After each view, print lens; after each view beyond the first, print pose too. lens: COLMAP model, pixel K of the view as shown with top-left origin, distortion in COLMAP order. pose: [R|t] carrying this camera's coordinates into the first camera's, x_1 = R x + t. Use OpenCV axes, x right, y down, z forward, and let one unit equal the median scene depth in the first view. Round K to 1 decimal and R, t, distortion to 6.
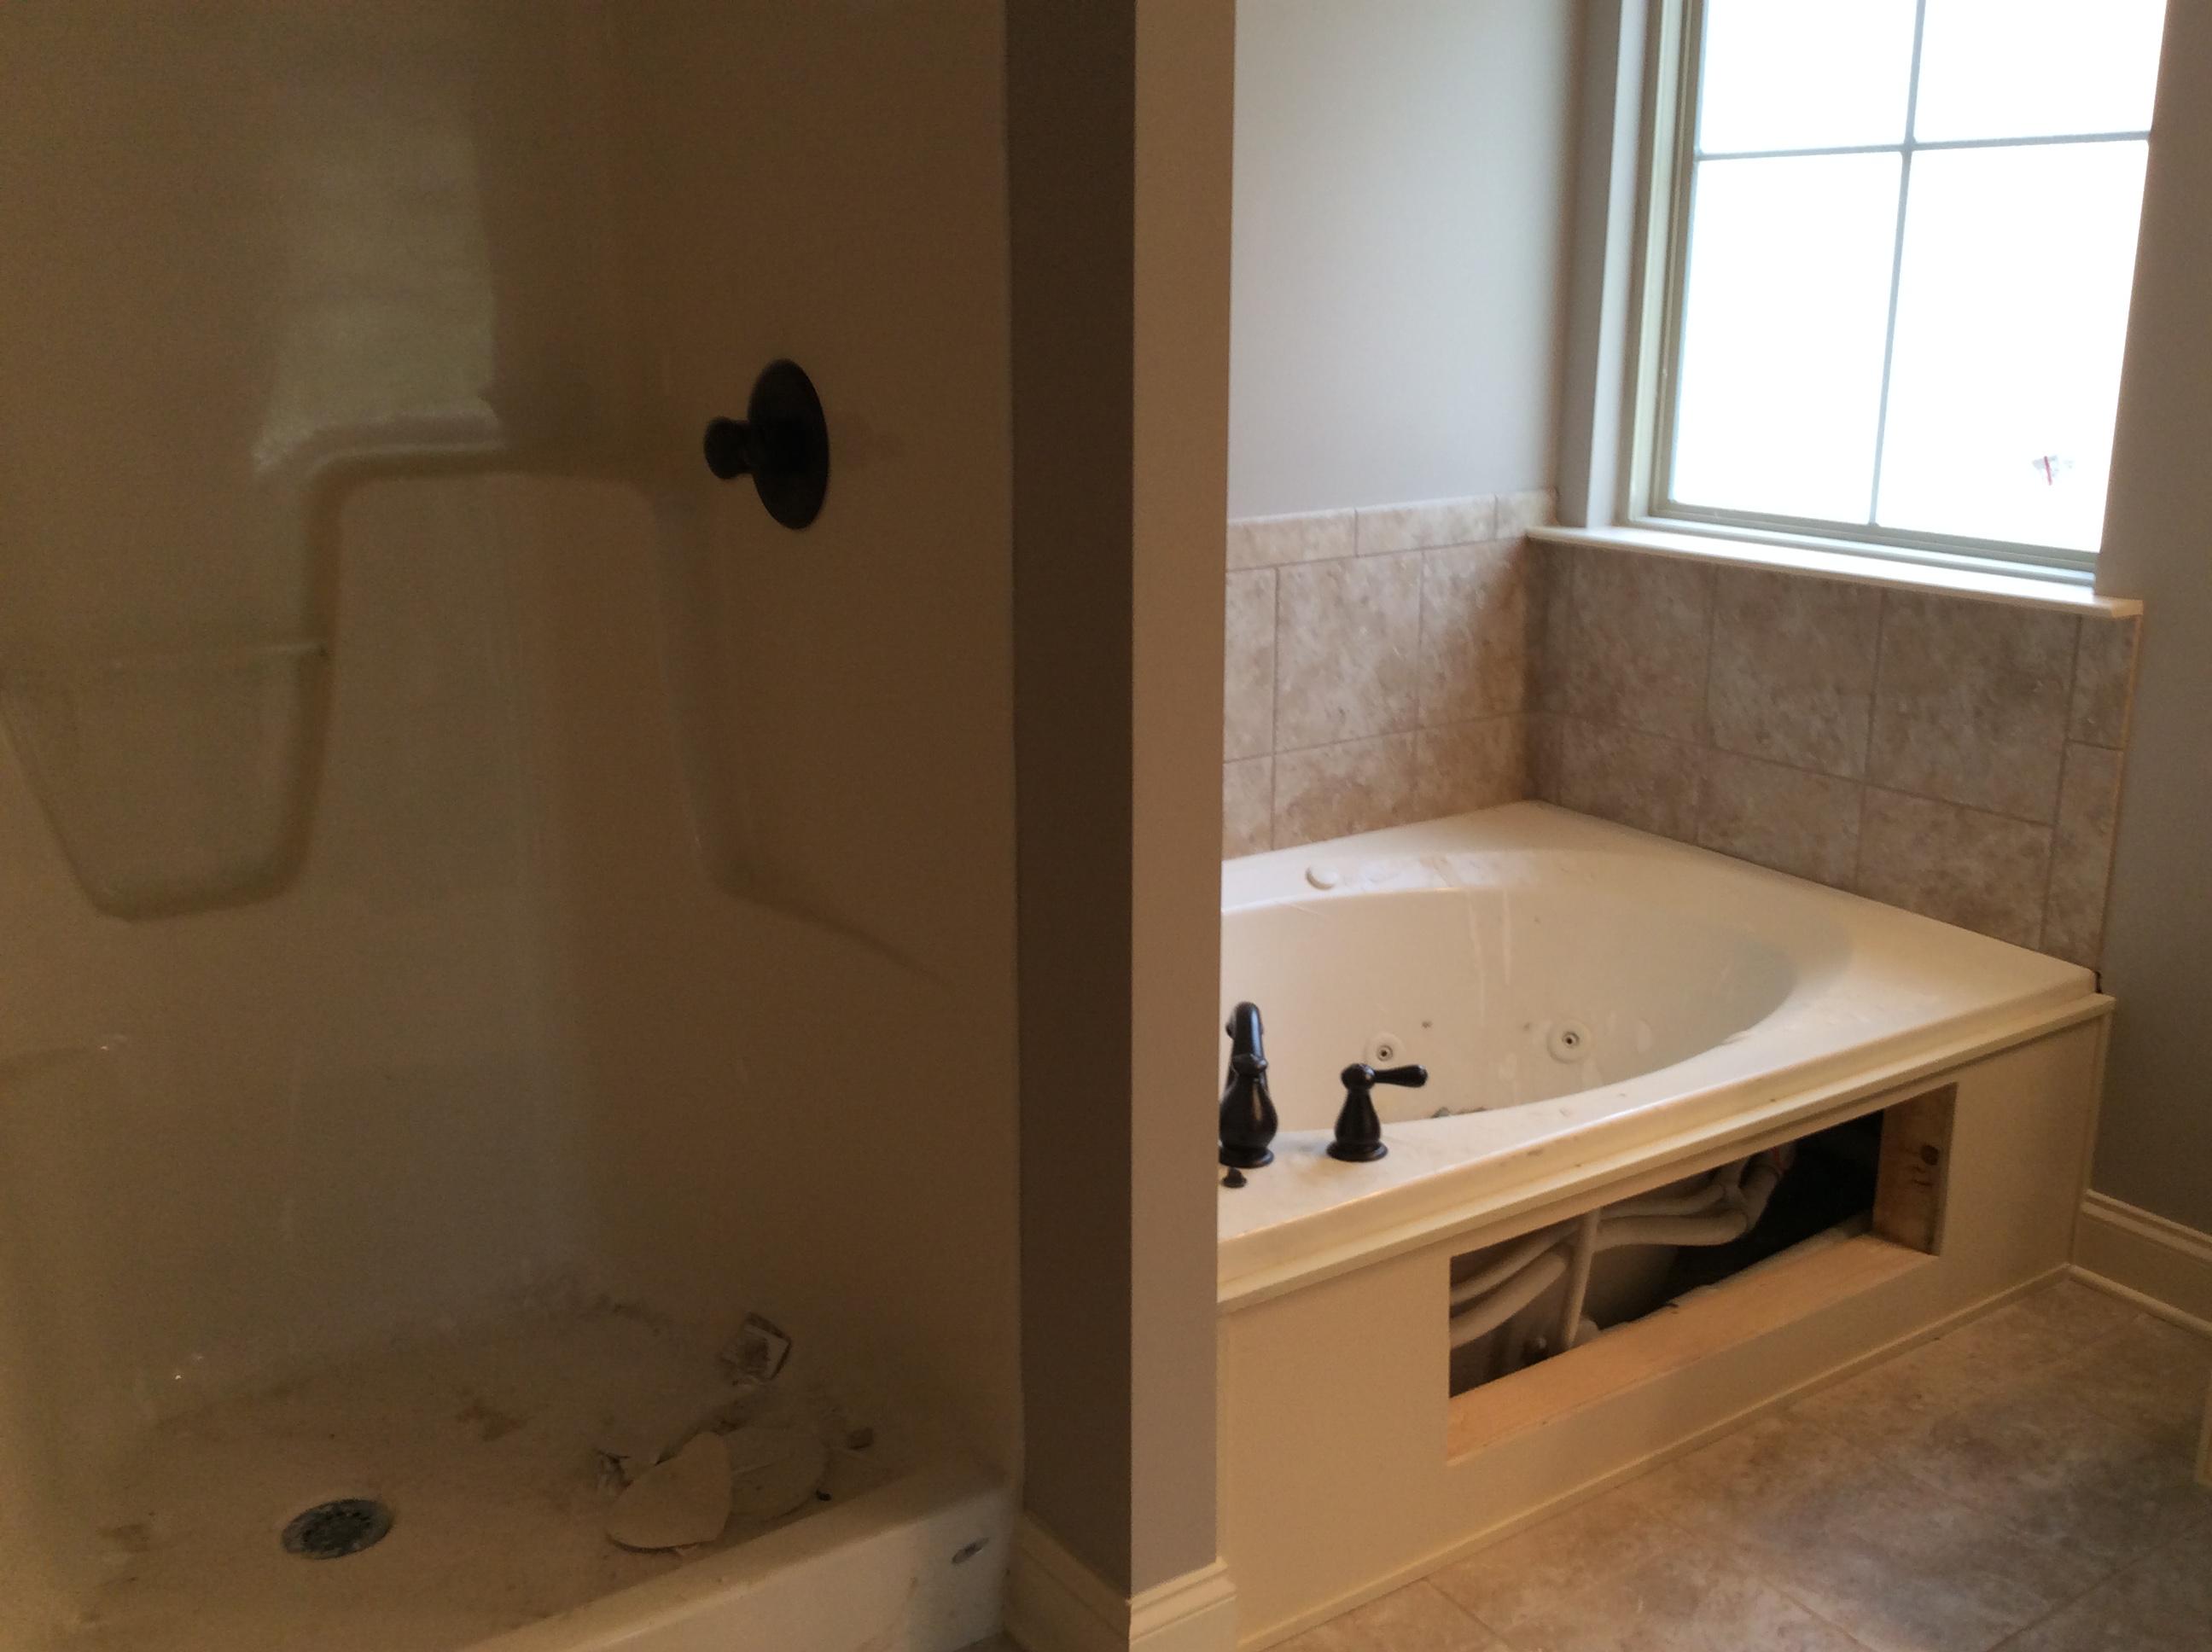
lens RADIAL K [[2036.0, 0, 1106.0], [0, 2036.0, 826.0], [0, 0, 1]] dist [0.121971, -0.220578]
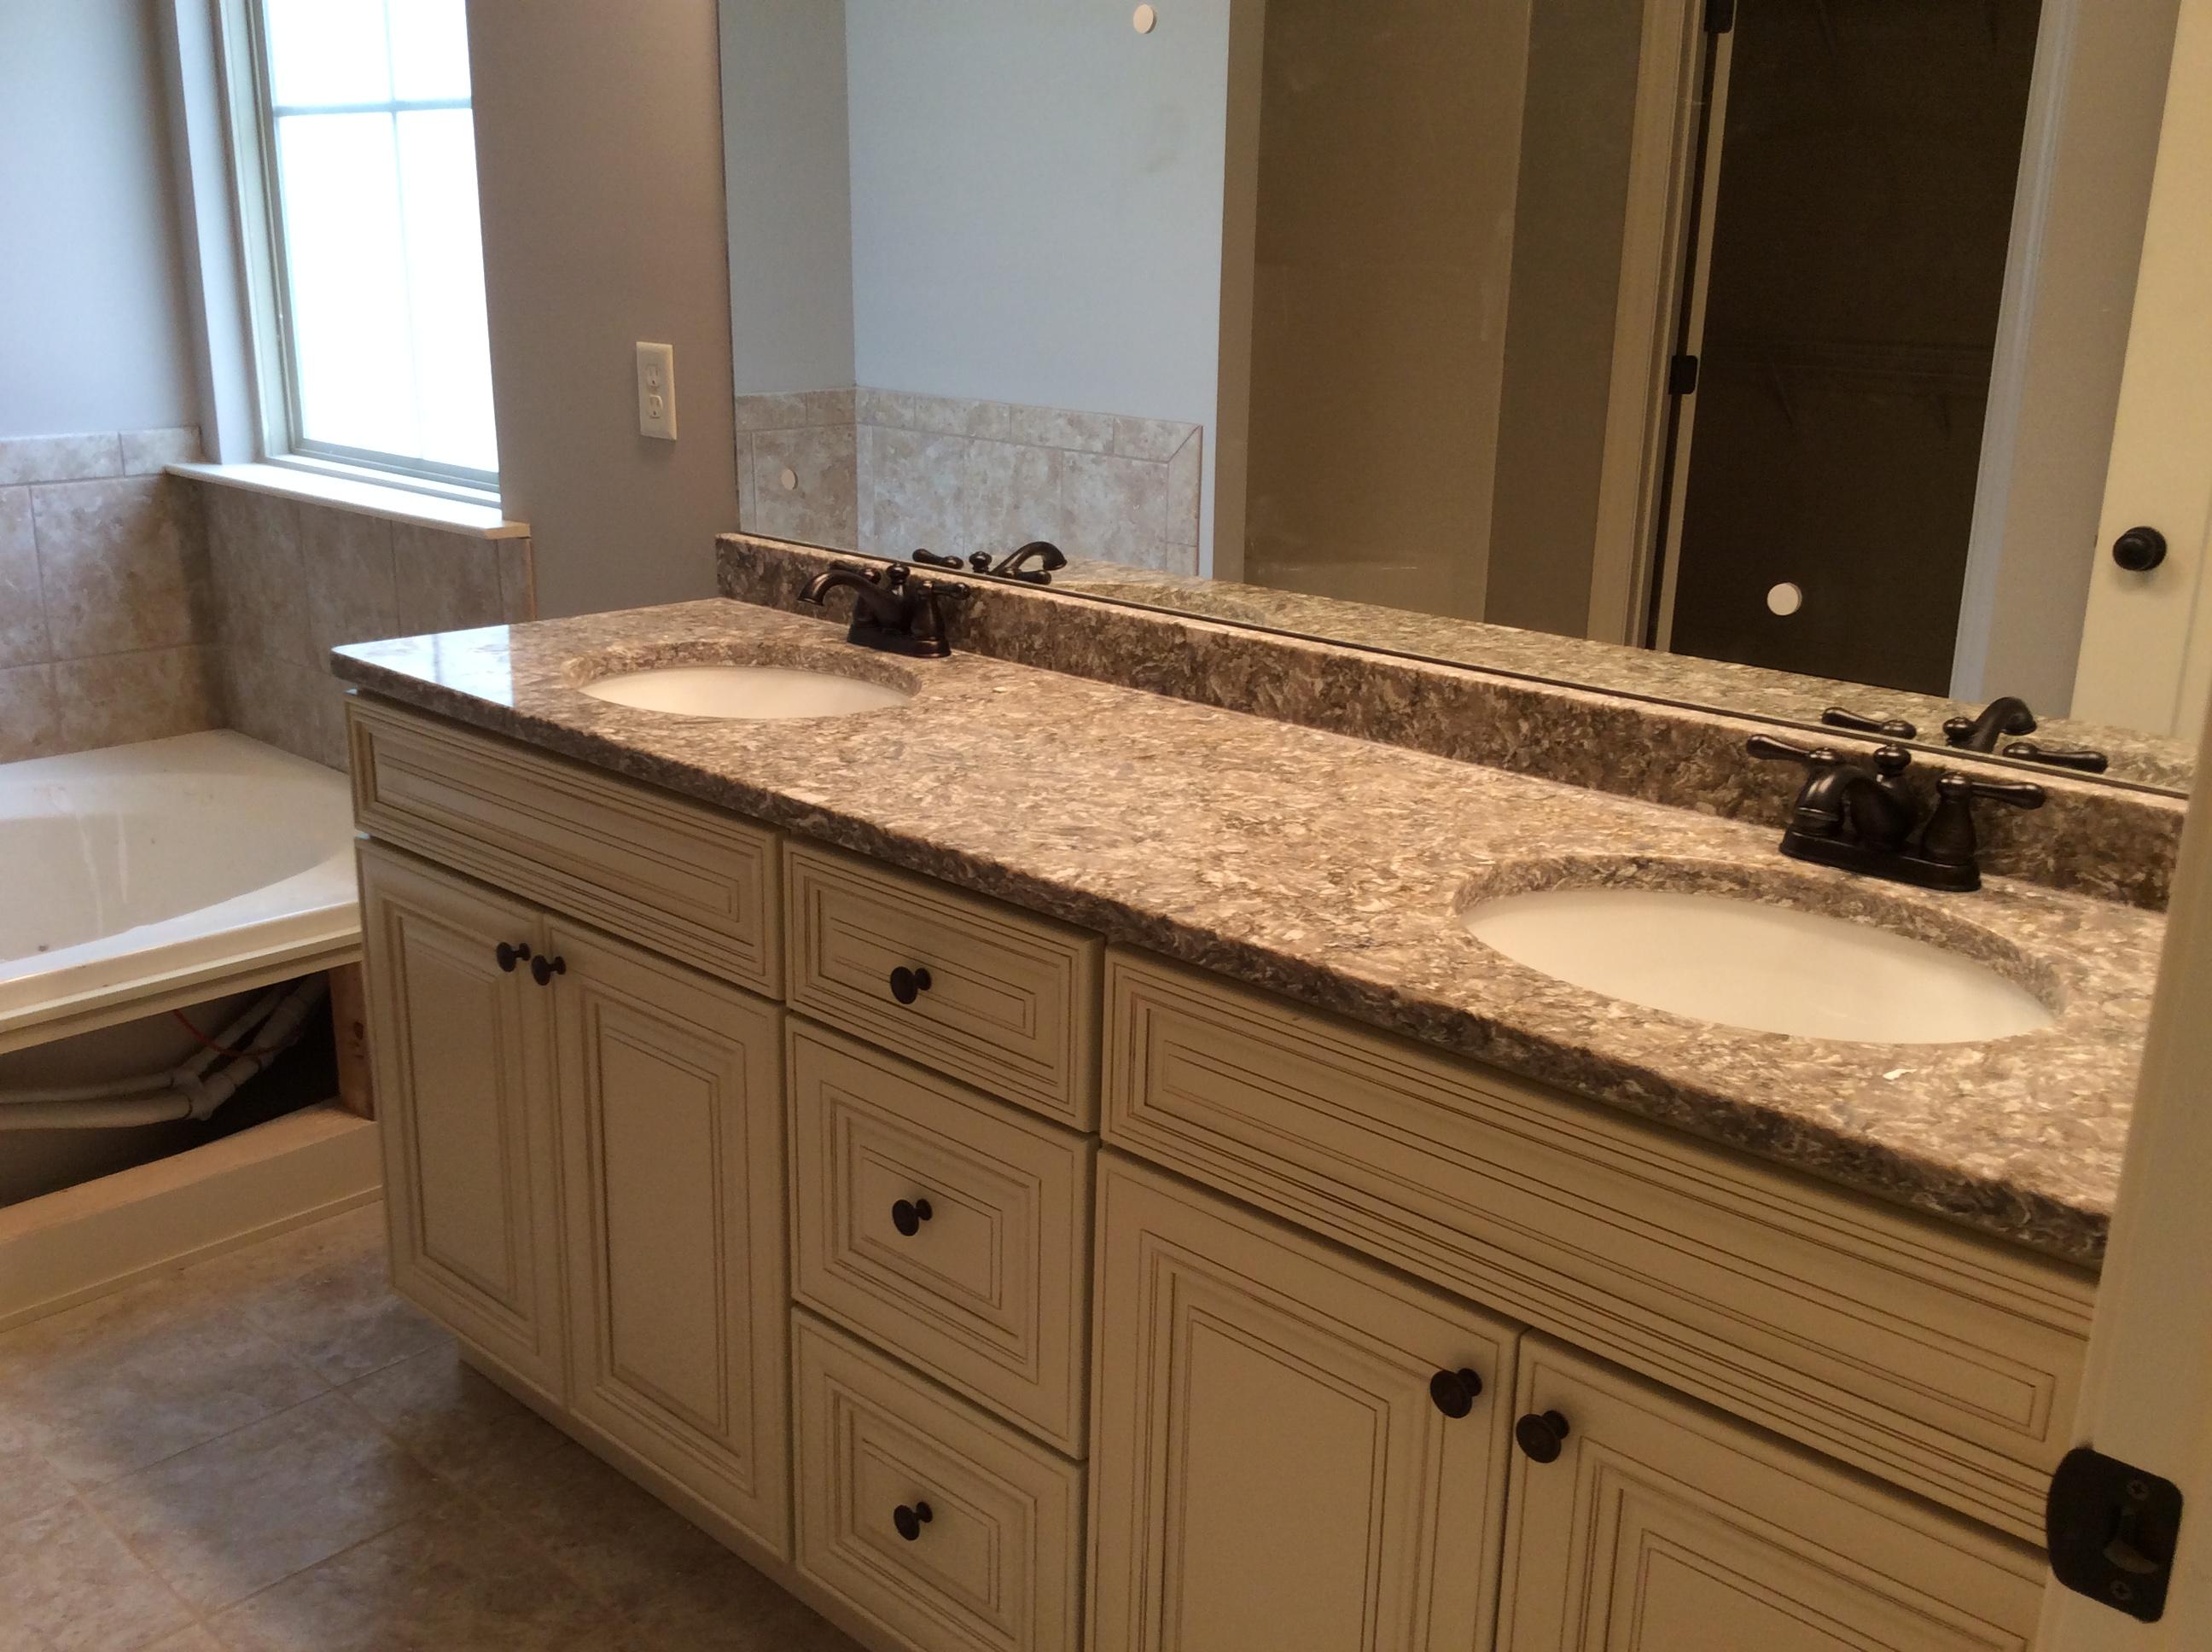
lens RADIAL K [[2024.7, 0, 1100.8], [0, 2024.7, 857.3], [0, 0, 1]] dist [0.110066, -0.246790]
pose [[0.974067, -0.043365, 0.222067, 0.443361], [0.036206, 0.998688, 0.036212, 0.033459], [-0.223346, -0.027233, 0.974359, -0.119400]]
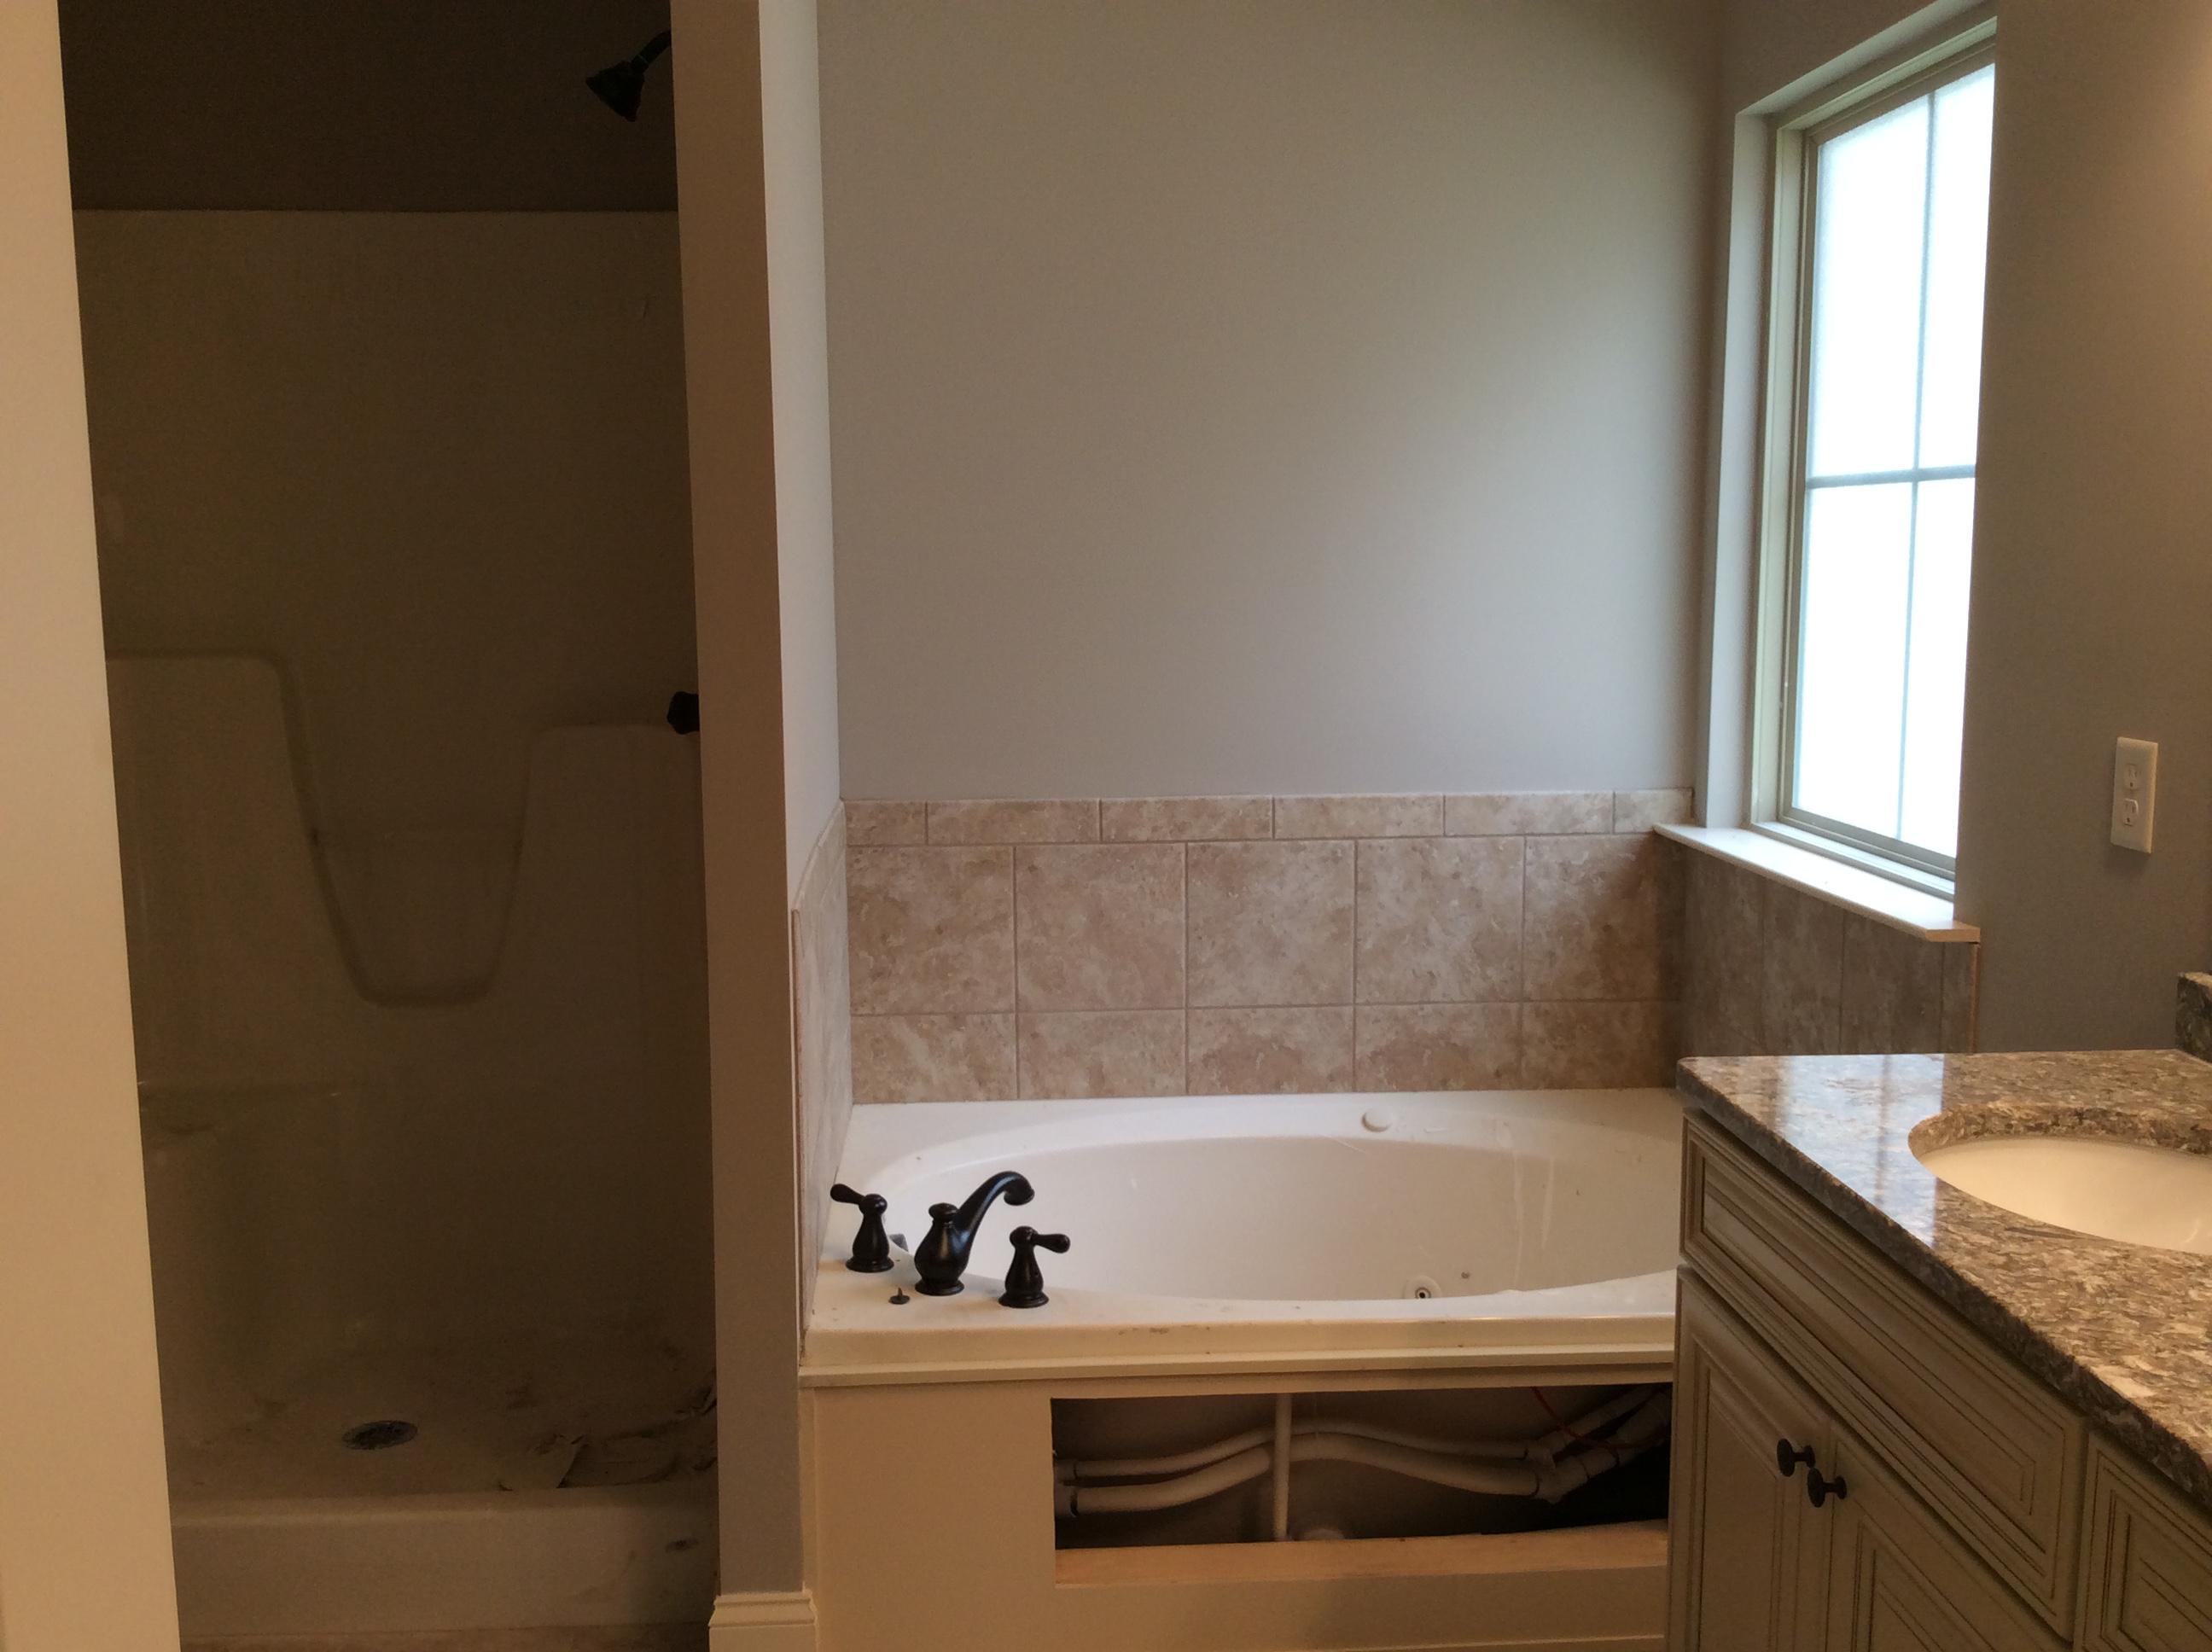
lens RADIAL K [[2036.0, 0, 1106.0], [0, 2036.0, 826.0], [0, 0, 1]] dist [0.121971, -0.220578]
pose [[0.865843, 0.066499, -0.495877, 0.503345], [-0.131656, 0.986480, -0.097592, -0.004526], [0.482682, 0.149785, 0.862892, -0.045316]]
